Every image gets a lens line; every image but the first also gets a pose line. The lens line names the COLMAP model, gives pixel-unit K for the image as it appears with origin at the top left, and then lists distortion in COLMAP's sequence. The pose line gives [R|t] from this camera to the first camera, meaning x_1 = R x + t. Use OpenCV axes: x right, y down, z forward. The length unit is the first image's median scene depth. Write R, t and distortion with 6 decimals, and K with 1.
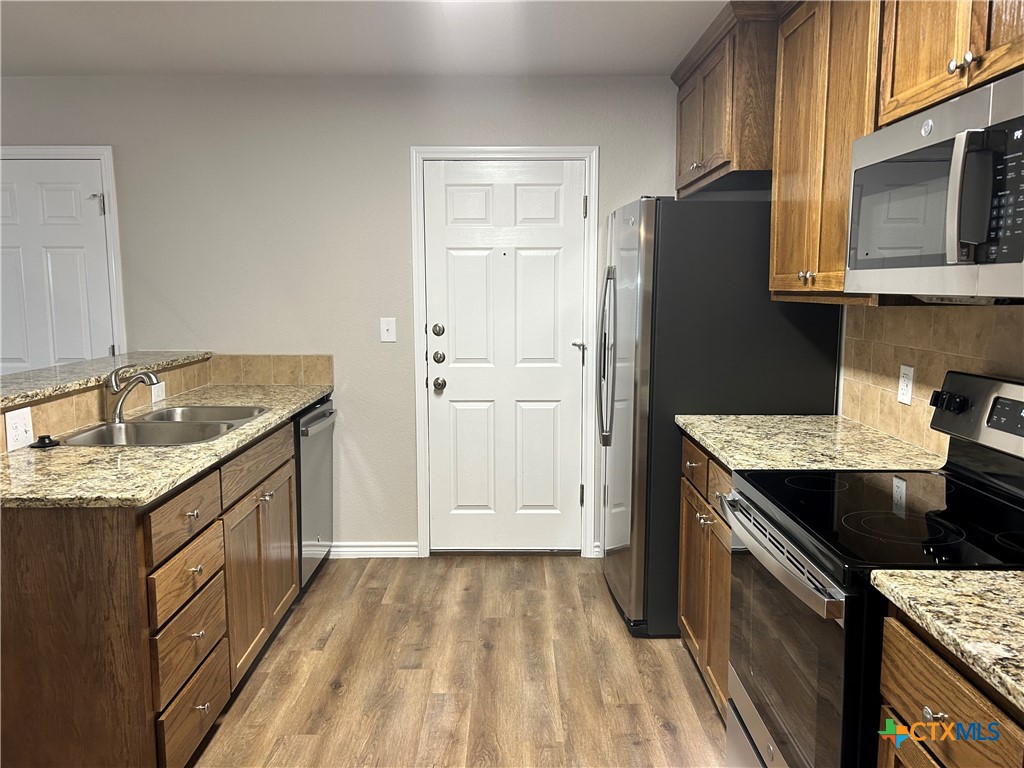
lens RADIAL K [[769.8, 0, 513.9], [0, 769.8, 382.5], [0, 0, 1]] dist [0.040179, -0.038109]
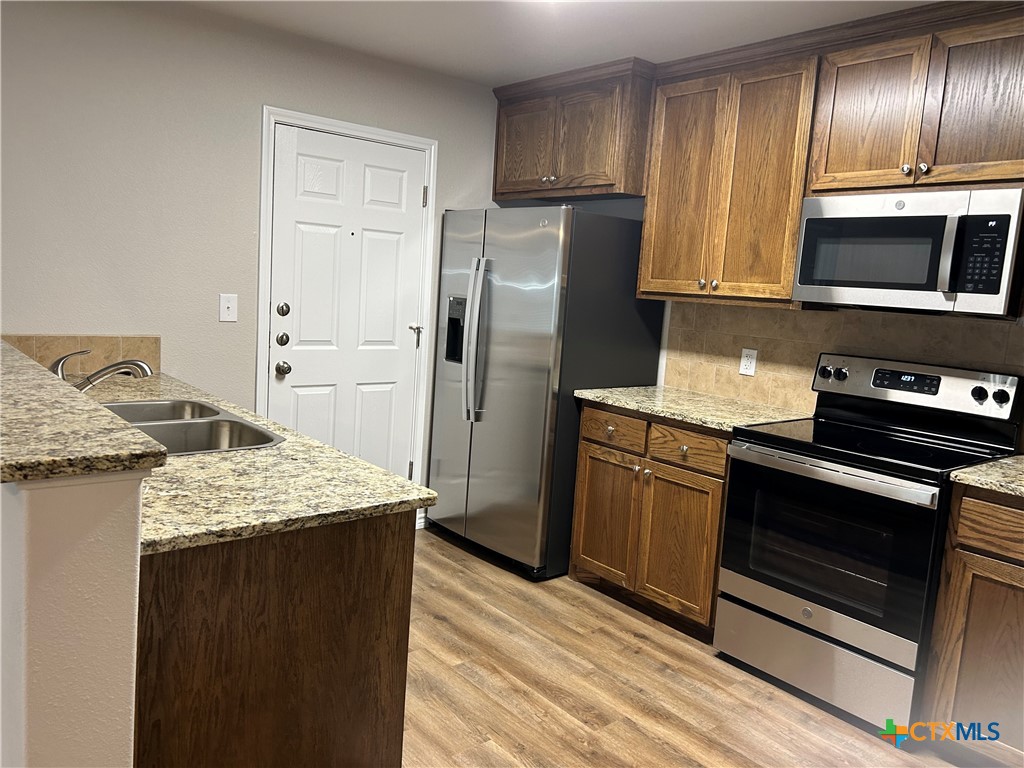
lens RADIAL K [[769.8, 0, 513.3], [0, 769.8, 384.8], [0, 0, 1]] dist [0.040179, -0.038109]
pose [[0.765716, -0.034174, 0.642271, -0.661228], [0.013652, 0.999226, 0.036890, -0.012126], [-0.643034, -0.019479, 0.765590, 0.153087]]
